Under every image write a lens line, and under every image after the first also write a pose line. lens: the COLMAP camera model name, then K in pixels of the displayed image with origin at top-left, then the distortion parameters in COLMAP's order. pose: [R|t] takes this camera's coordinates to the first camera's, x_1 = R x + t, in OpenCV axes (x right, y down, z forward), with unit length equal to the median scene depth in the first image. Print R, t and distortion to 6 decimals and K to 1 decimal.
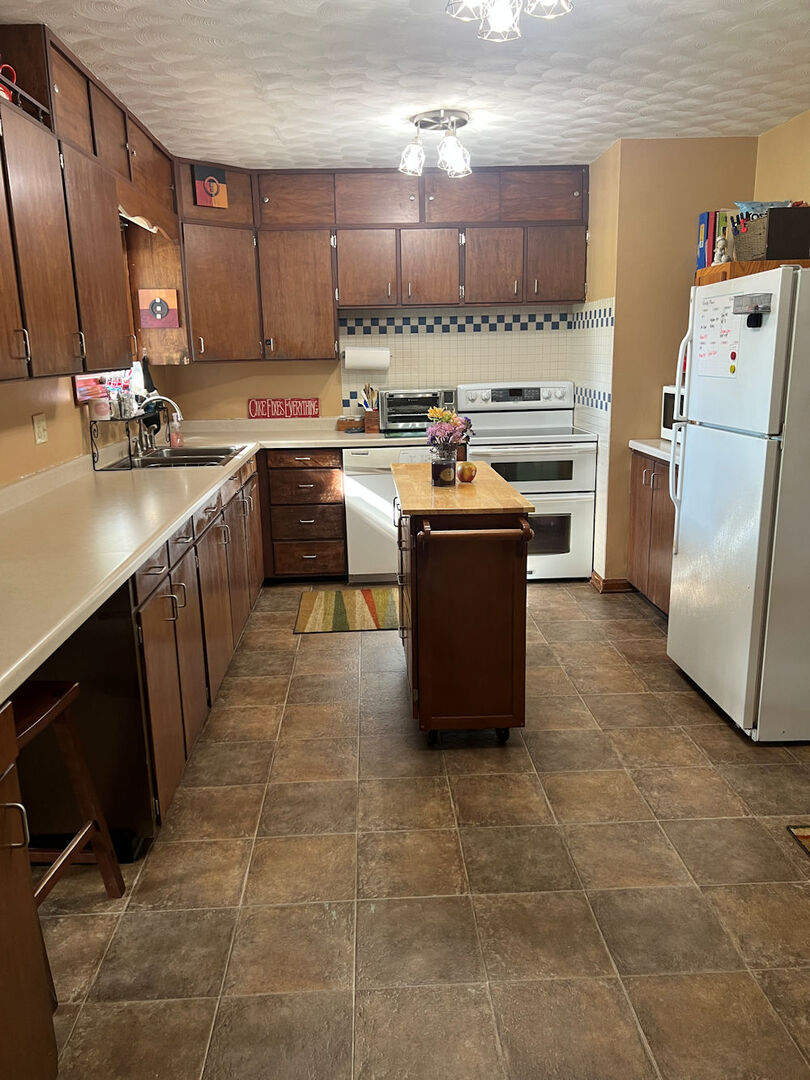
lens RADIAL K [[816.3, 0, 399.4], [0, 816.3, 540.8], [0, 0, 1]] dist [0.023930, -0.020711]
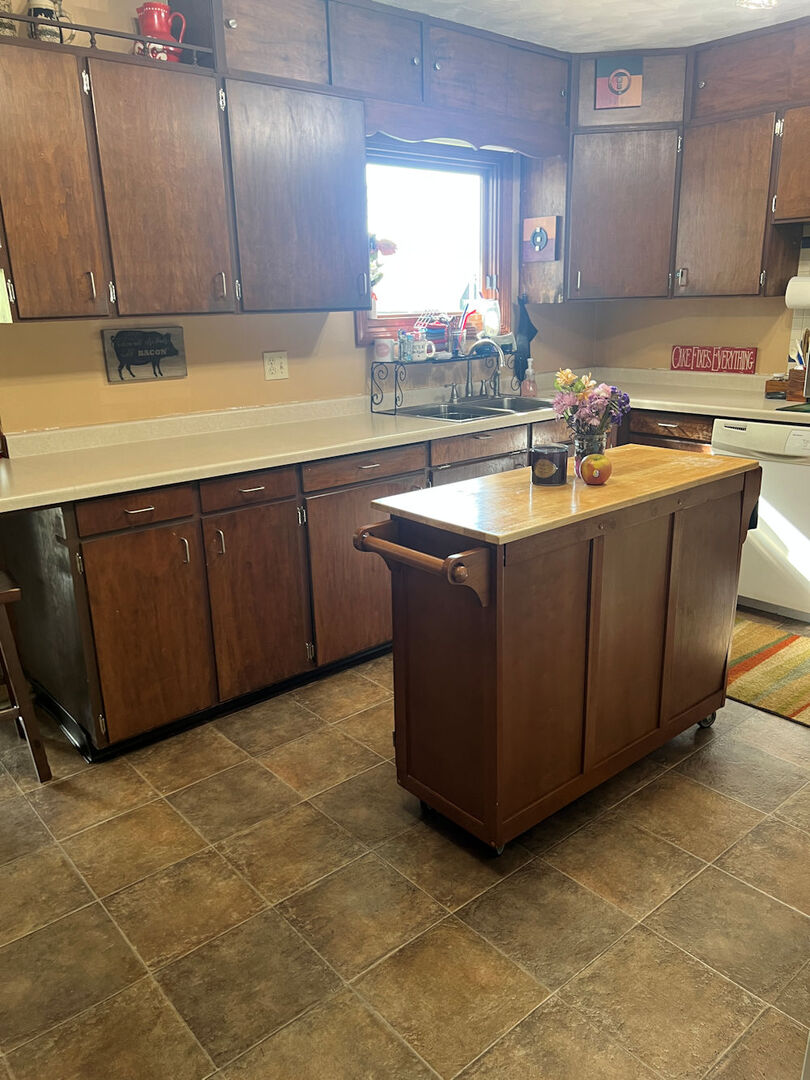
lens RADIAL K [[816.3, 0, 401.1], [0, 816.3, 543.4], [0, 0, 1]] dist [0.023930, -0.020711]
pose [[0.605423, 0.231236, -0.761573, 0.370475], [-0.169720, 0.972365, 0.160317, -0.076556], [0.777598, 0.032195, 0.627937, 0.325445]]
